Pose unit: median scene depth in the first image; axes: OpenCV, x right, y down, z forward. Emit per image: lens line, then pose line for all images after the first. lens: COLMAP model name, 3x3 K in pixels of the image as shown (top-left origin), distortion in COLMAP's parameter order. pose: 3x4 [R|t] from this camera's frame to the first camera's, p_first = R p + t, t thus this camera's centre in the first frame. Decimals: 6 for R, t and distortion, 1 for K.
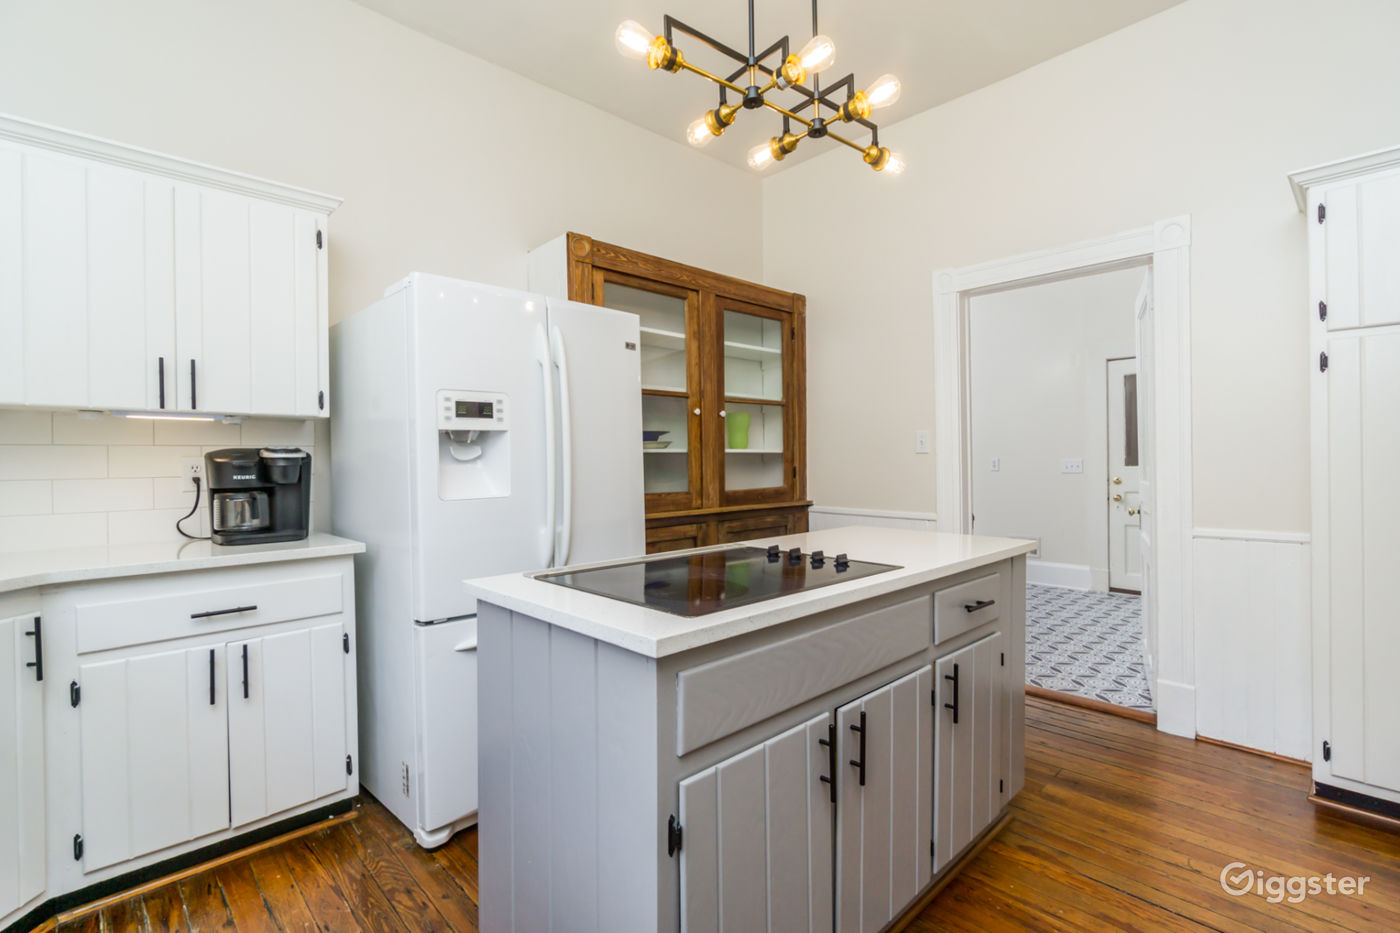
lens RADIAL K [[646.3, 0, 700.0], [0, 646.3, 466.5], [0, 0, 1]] dist [-0.002199, -0.000088]
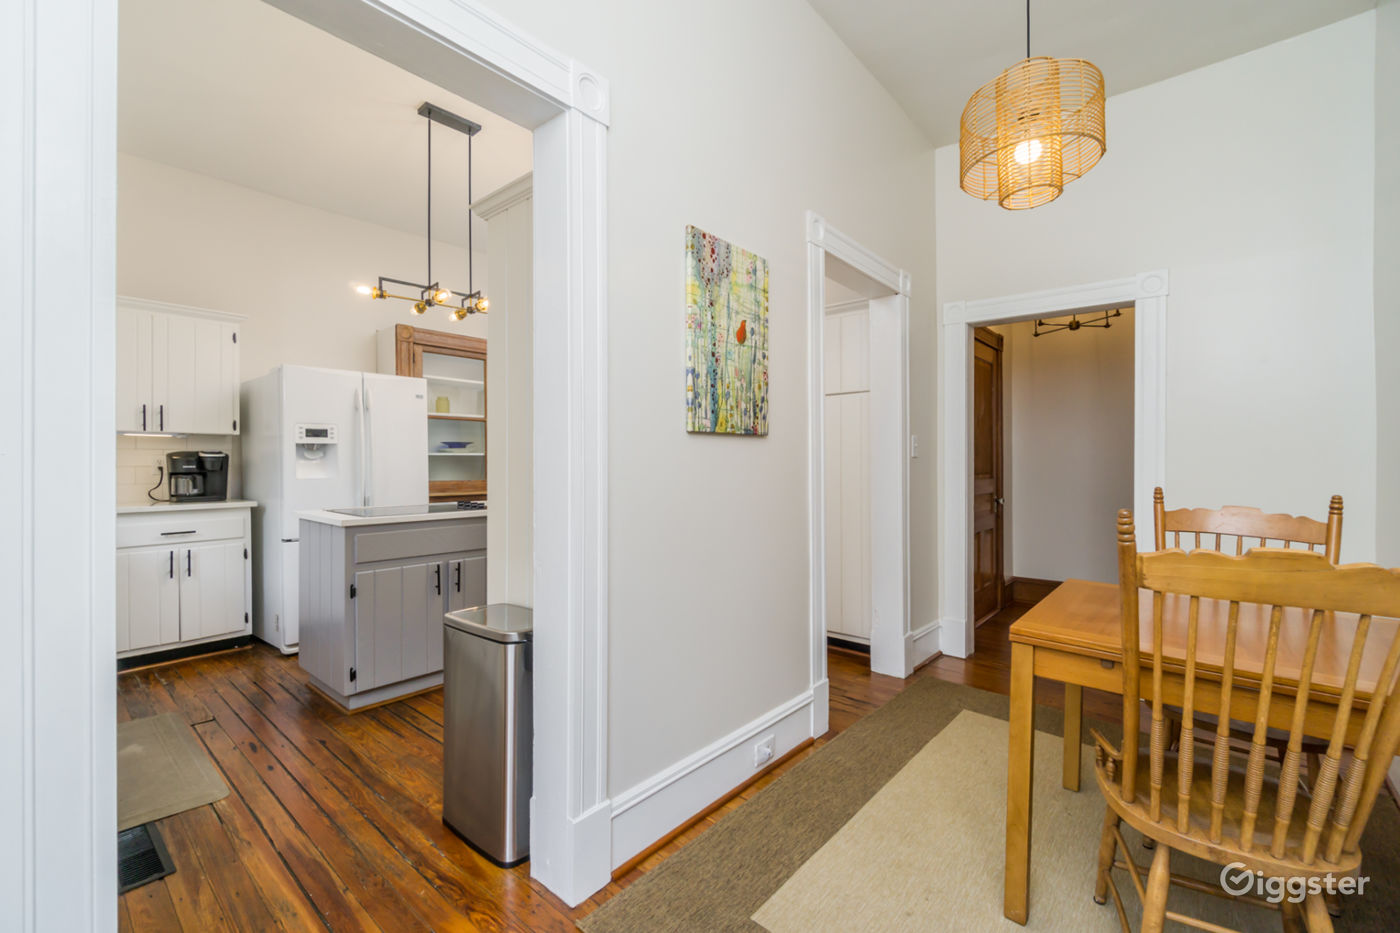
lens RADIAL K [[603.7, 0, 700.0], [0, 603.7, 466.5], [0, 0, 1]] dist [0.000375, 0.000282]
pose [[0.995600, 0.008844, 0.093292, 0.615297], [-0.008587, 0.999958, -0.003155, 0.009003], [-0.093316, 0.002340, 0.995634, -0.896602]]
